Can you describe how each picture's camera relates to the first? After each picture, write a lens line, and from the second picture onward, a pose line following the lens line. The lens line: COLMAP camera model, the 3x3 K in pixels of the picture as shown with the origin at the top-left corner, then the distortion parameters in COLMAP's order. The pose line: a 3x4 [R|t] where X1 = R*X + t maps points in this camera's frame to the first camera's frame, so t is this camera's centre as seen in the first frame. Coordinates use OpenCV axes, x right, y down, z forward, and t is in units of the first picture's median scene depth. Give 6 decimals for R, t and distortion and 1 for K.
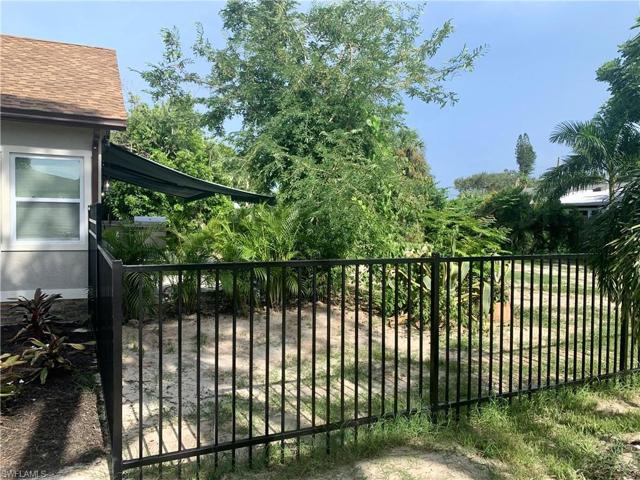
lens RADIAL K [[498.6, 0, 320.0], [0, 498.6, 240.0], [0, 0, 1]] dist [0.033371, -0.044977]
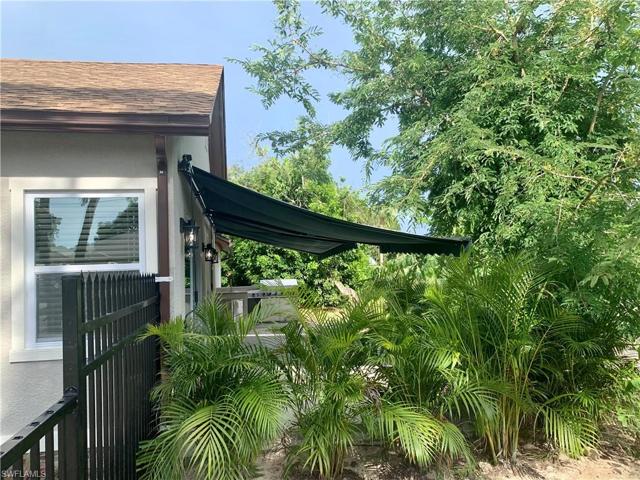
lens RADIAL K [[498.6, 0, 320.0], [0, 498.6, 240.0], [0, 0, 1]] dist [0.033371, -0.044977]
pose [[0.963872, -0.068628, -0.257373, -0.089211], [0.040718, 0.992845, -0.112253, -0.023877], [0.263235, 0.097718, 0.959770, 0.340259]]
